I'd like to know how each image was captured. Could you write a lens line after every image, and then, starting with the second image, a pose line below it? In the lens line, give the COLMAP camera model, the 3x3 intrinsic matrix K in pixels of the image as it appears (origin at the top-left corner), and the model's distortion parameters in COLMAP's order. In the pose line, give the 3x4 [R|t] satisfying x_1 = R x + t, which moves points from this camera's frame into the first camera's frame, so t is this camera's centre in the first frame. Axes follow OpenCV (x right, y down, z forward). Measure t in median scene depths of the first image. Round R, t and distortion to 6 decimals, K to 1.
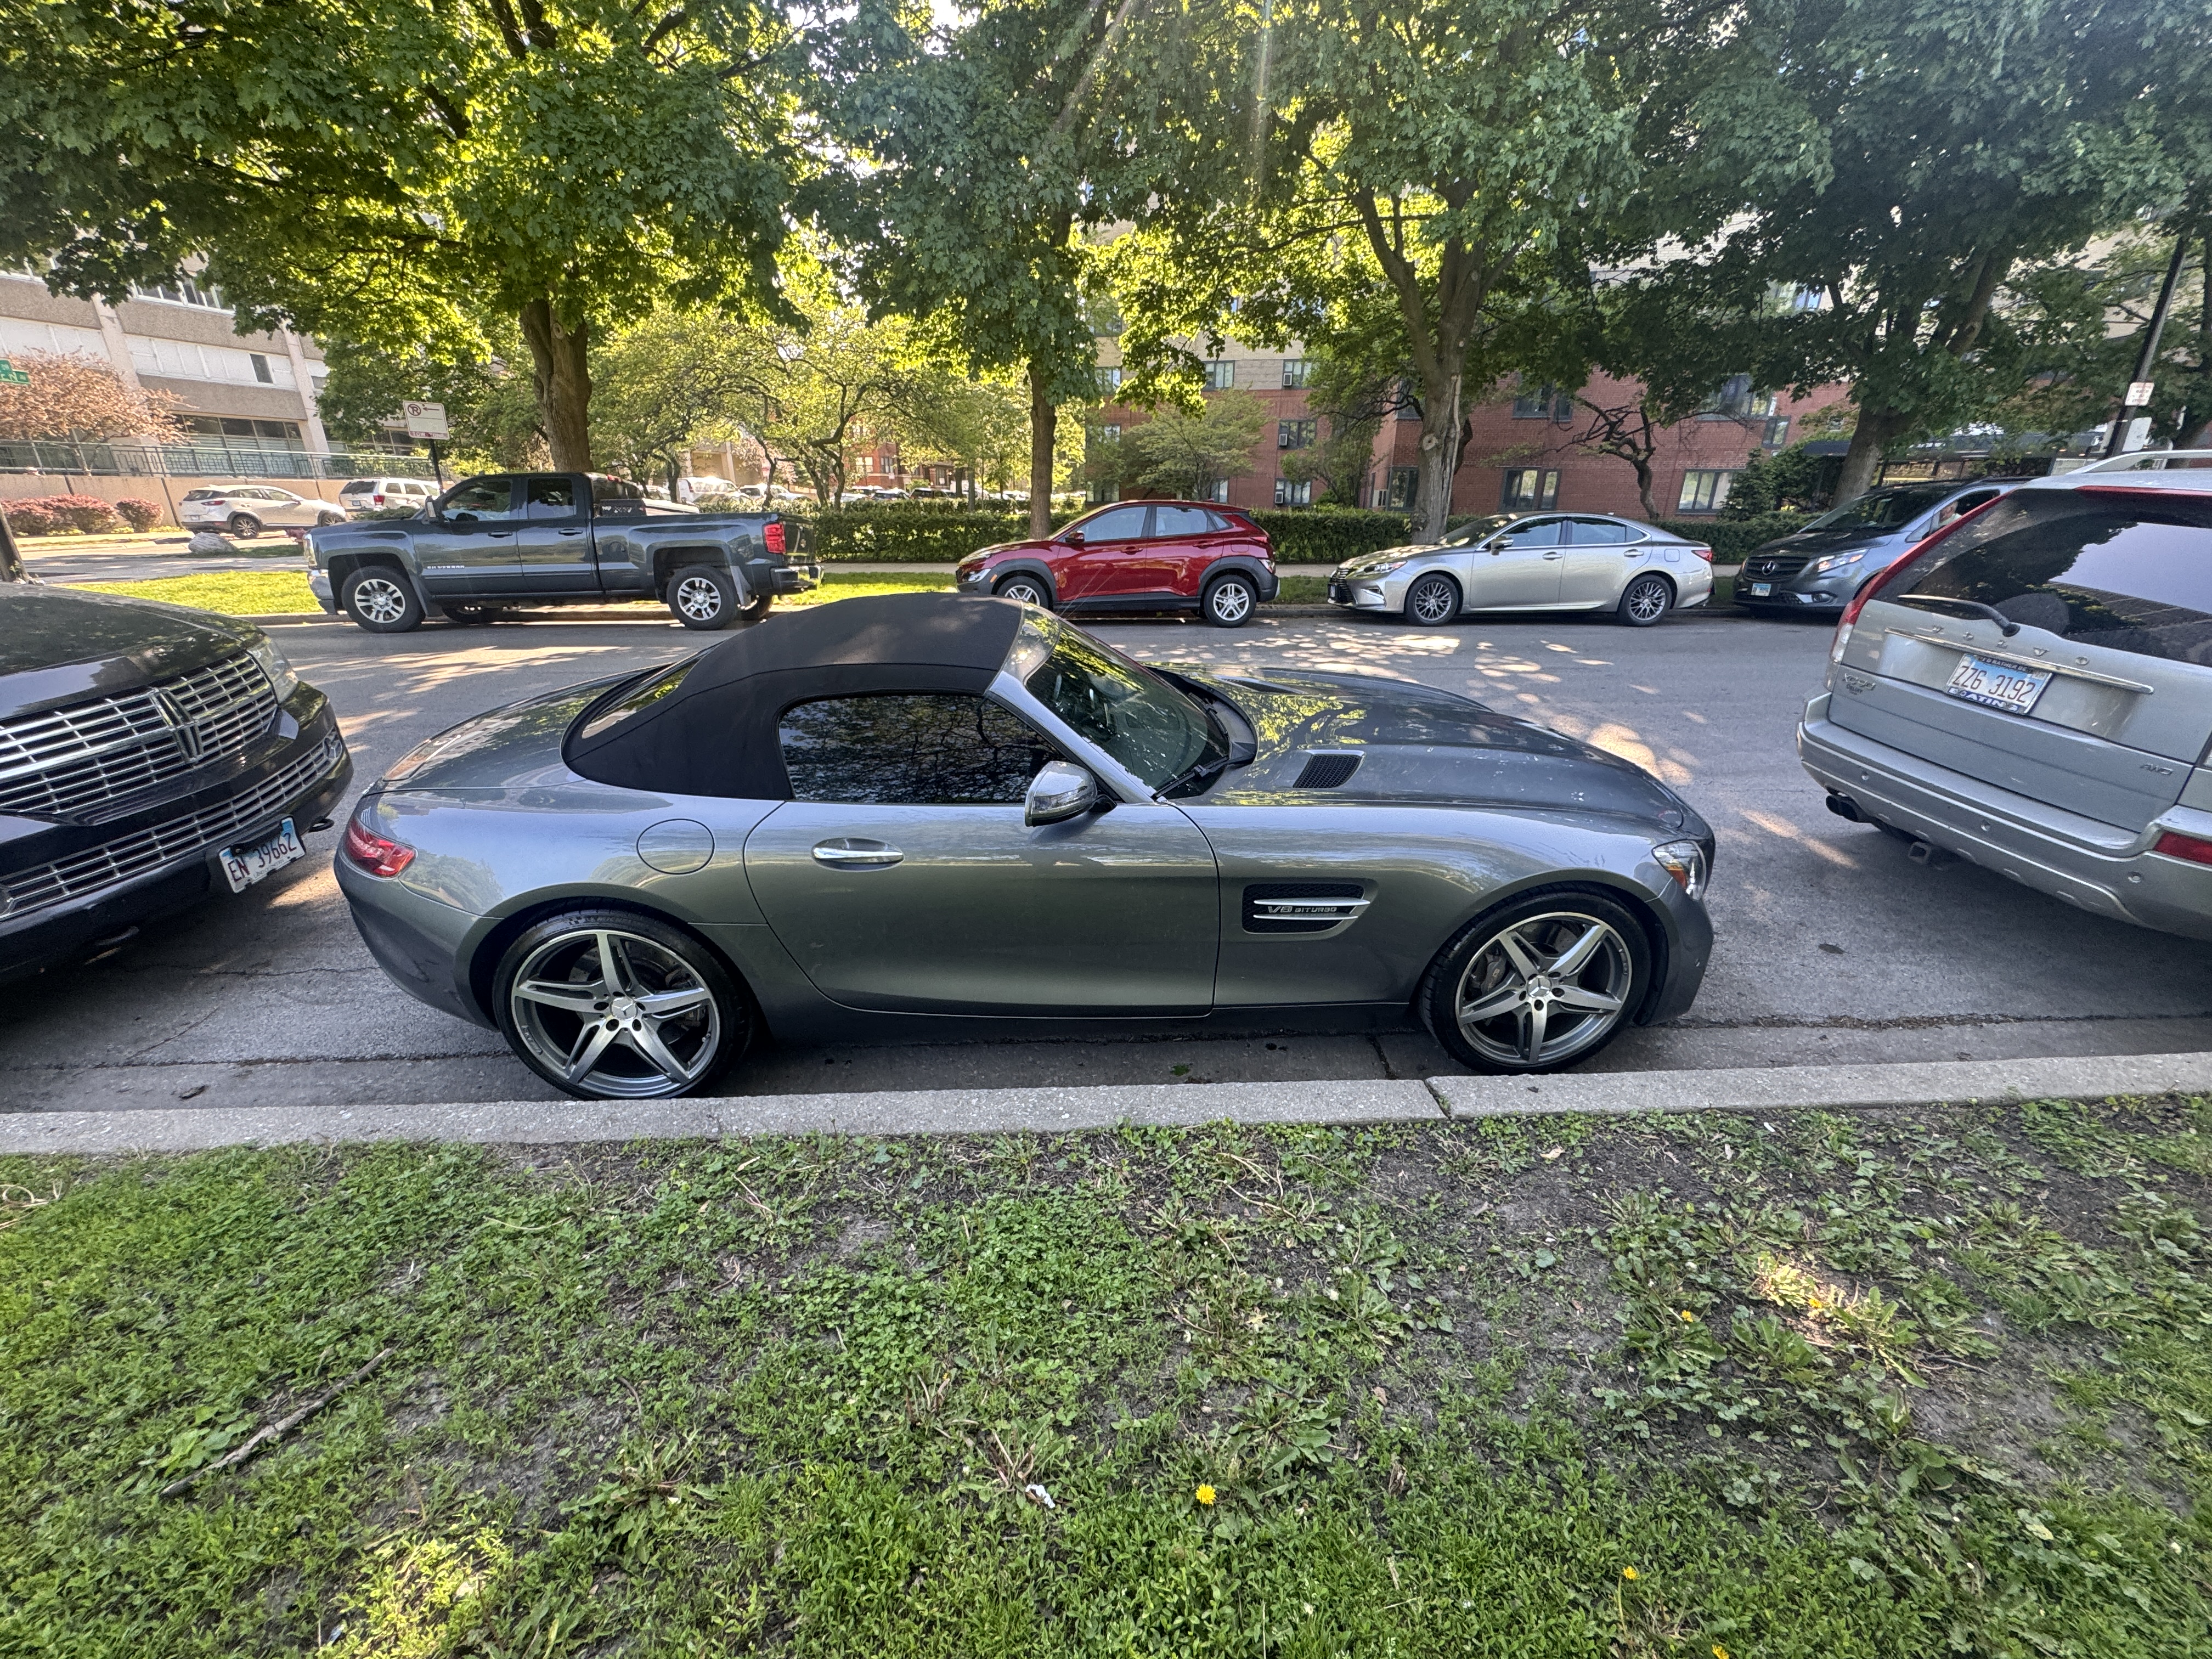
lens RADIAL K [[889.3, 0, 1103.9], [0, 889.3, 820.5], [0, 0, 1]] dist [-0.011528, 0.000914]
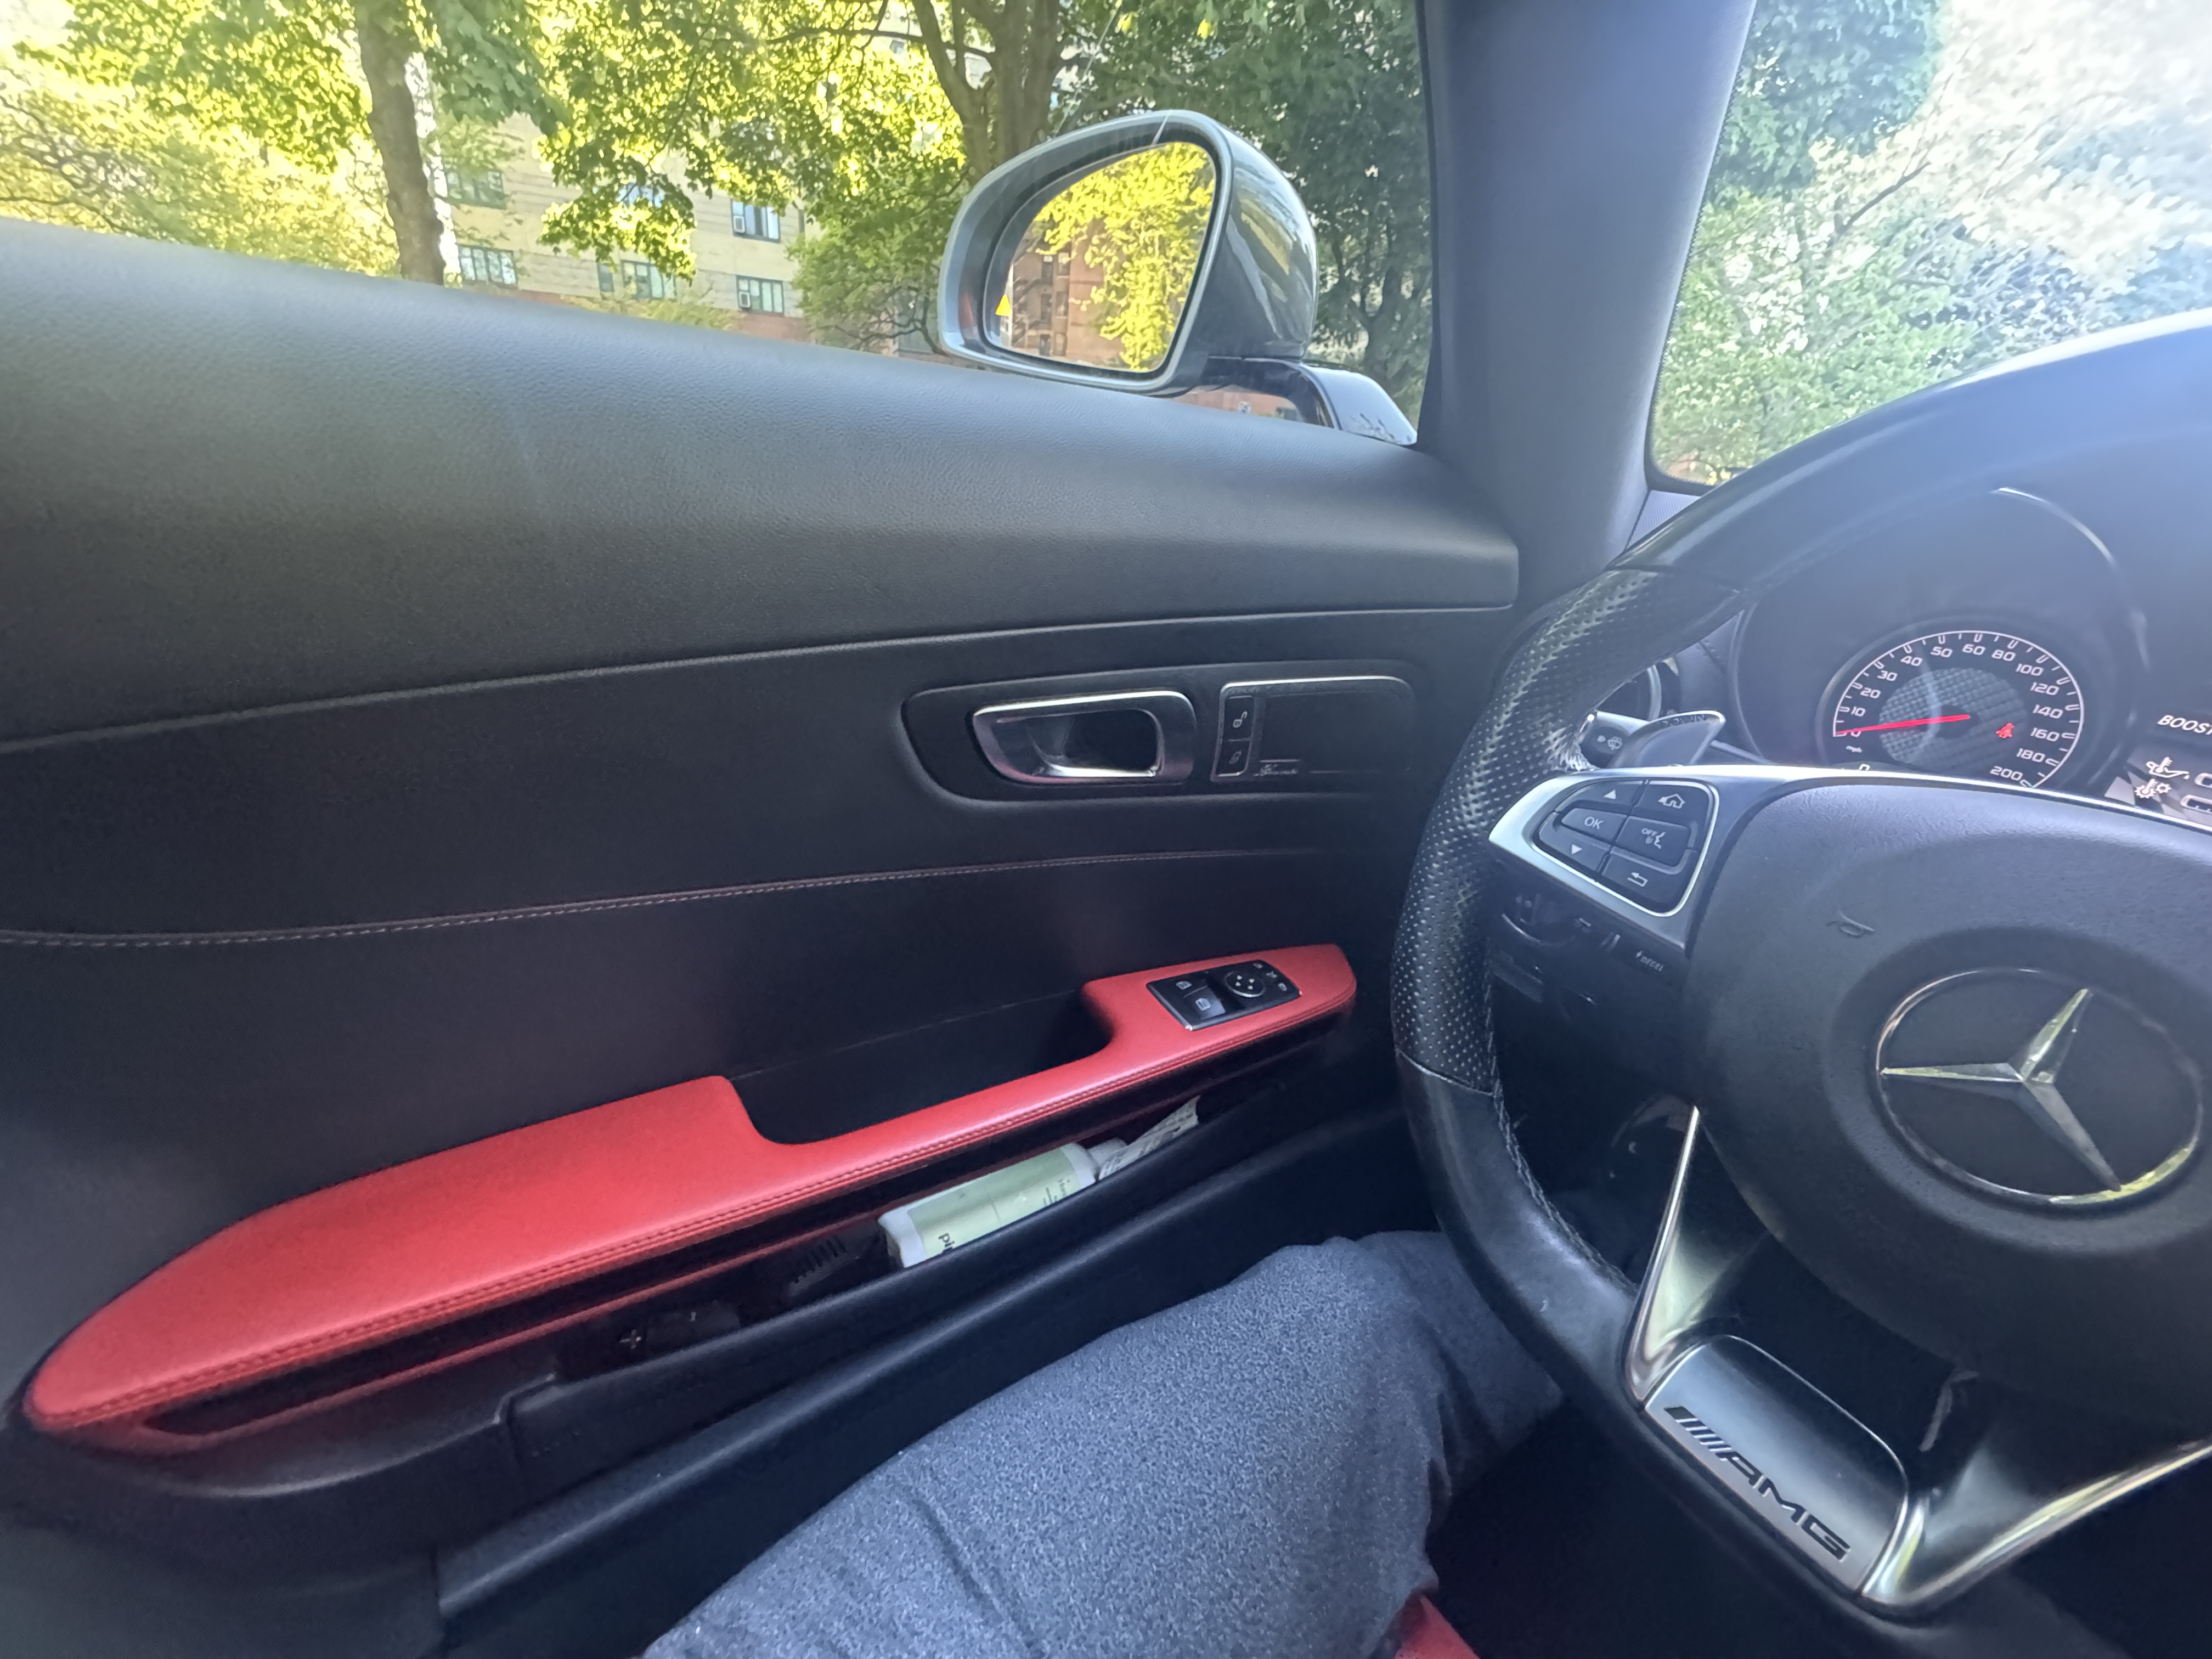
lens RADIAL K [[889.3, 0, 1105.6], [0, 889.3, 821.7], [0, 0, 1]] dist [-0.011528, 0.000914]
pose [[0.844492, -0.151252, 0.513766, -0.035857], [0.132768, 0.988472, 0.072771, -0.033057], [-0.518851, 0.006757, 0.854838, 0.222059]]
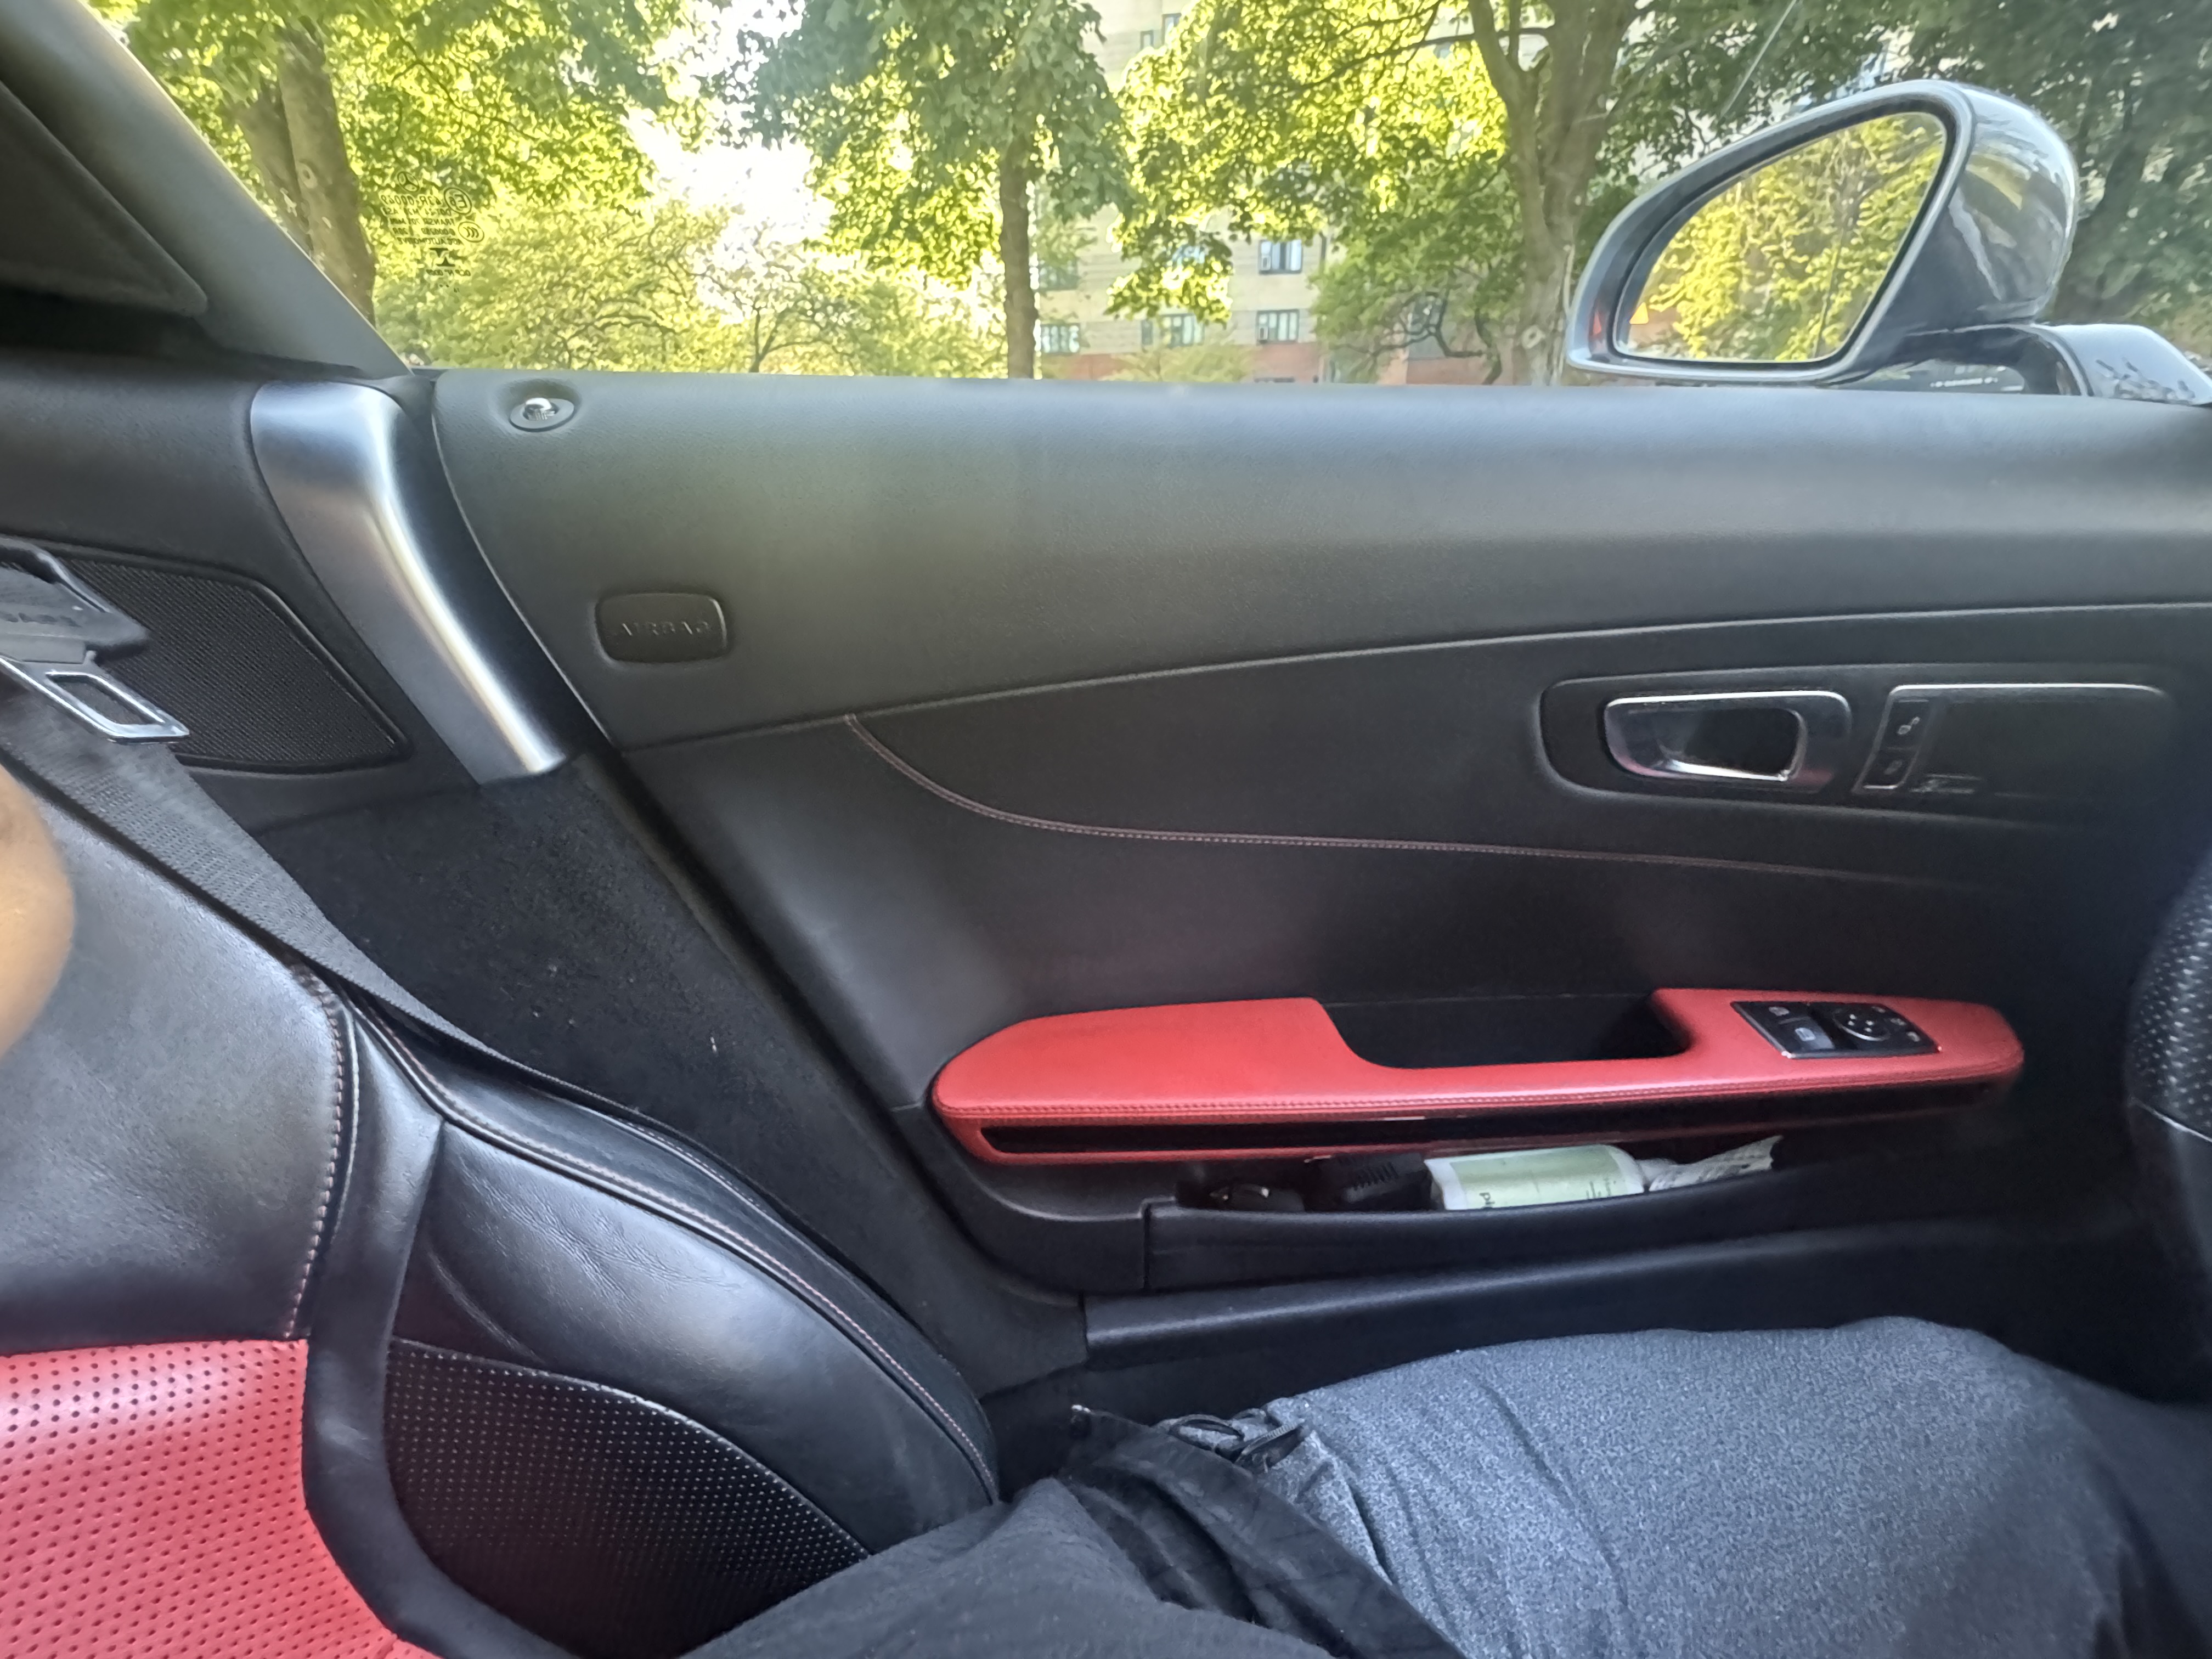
lens RADIAL K [[889.3, 0, 1098.9], [0, 889.3, 825.1], [0, 0, 1]] dist [-0.011528, 0.000914]
pose [[0.998259, -0.046420, 0.036395, -0.044016], [0.045898, 0.998833, 0.015048, -0.031945], [-0.037051, -0.013352, 0.999224, 0.218049]]
